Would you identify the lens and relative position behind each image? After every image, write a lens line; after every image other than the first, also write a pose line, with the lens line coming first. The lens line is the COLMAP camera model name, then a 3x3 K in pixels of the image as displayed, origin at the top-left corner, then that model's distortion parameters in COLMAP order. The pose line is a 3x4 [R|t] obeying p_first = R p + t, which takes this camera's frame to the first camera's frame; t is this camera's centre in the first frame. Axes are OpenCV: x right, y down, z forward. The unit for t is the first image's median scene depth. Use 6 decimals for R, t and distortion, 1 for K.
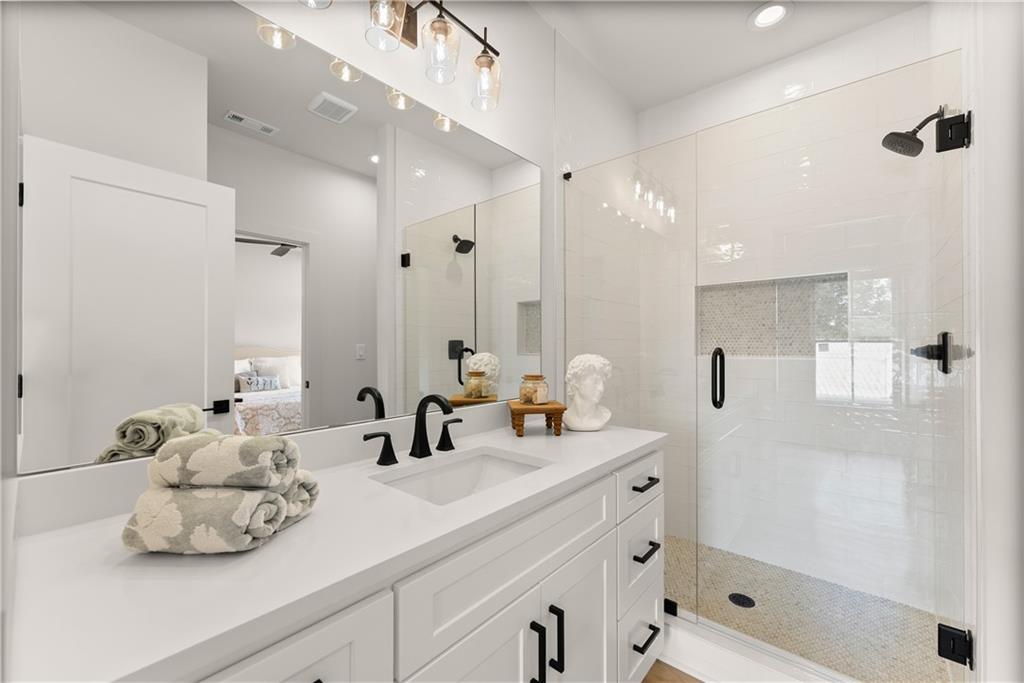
lens RADIAL K [[410.8, 0, 517.9], [0, 410.8, 346.3], [0, 0, 1]] dist [-0.000865, -0.000201]
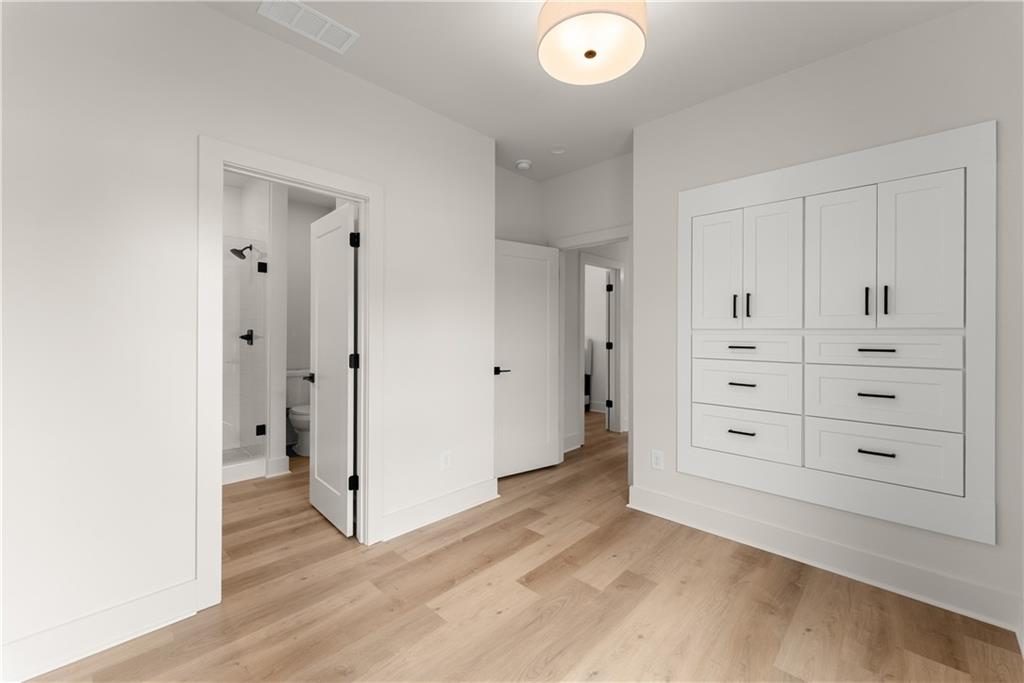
lens RADIAL K [[416.6, 0, 518.6], [0, 416.6, 342.3], [0, 0, 1]] dist [-0.000274, -0.000229]
pose [[0.064039, 0.001974, 0.997945, -1.483844], [-0.006669, 0.999977, -0.001550, 0.038362], [-0.997925, -0.006556, 0.064051, -0.871118]]
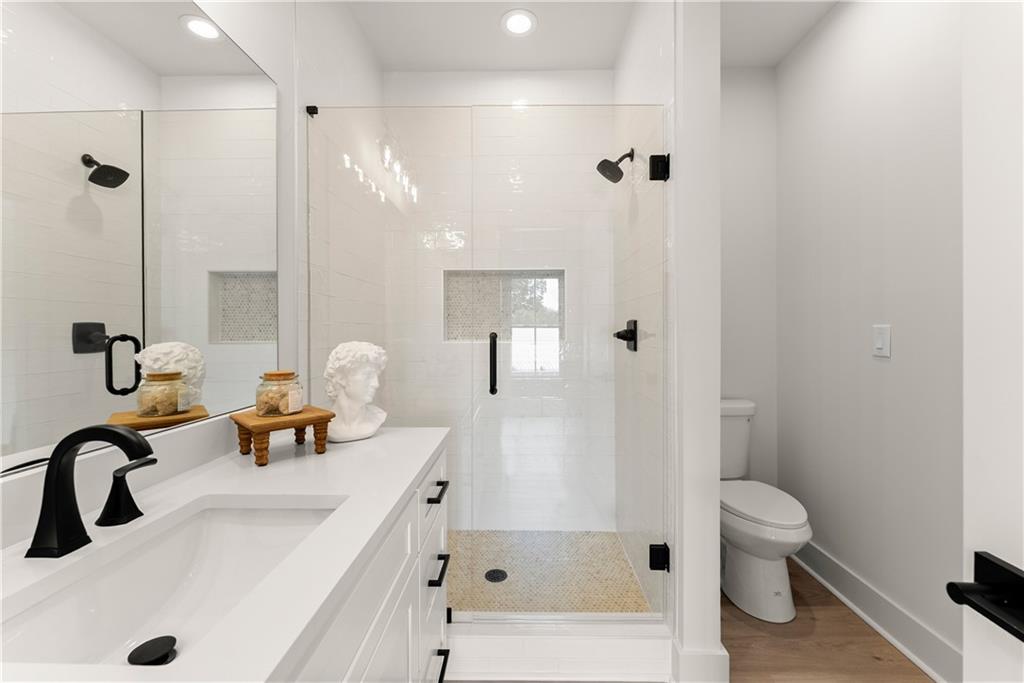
lens RADIAL K [[414.5, 0, 518.7], [0, 414.5, 332.1], [0, 0, 1]] dist [-0.001038, -0.000269]
pose [[0.772322, -0.003591, 0.635221, -0.093840], [0.002758, 0.999994, 0.002299, 0.000294], [-0.635225, -0.000024, 0.772327, 0.192520]]
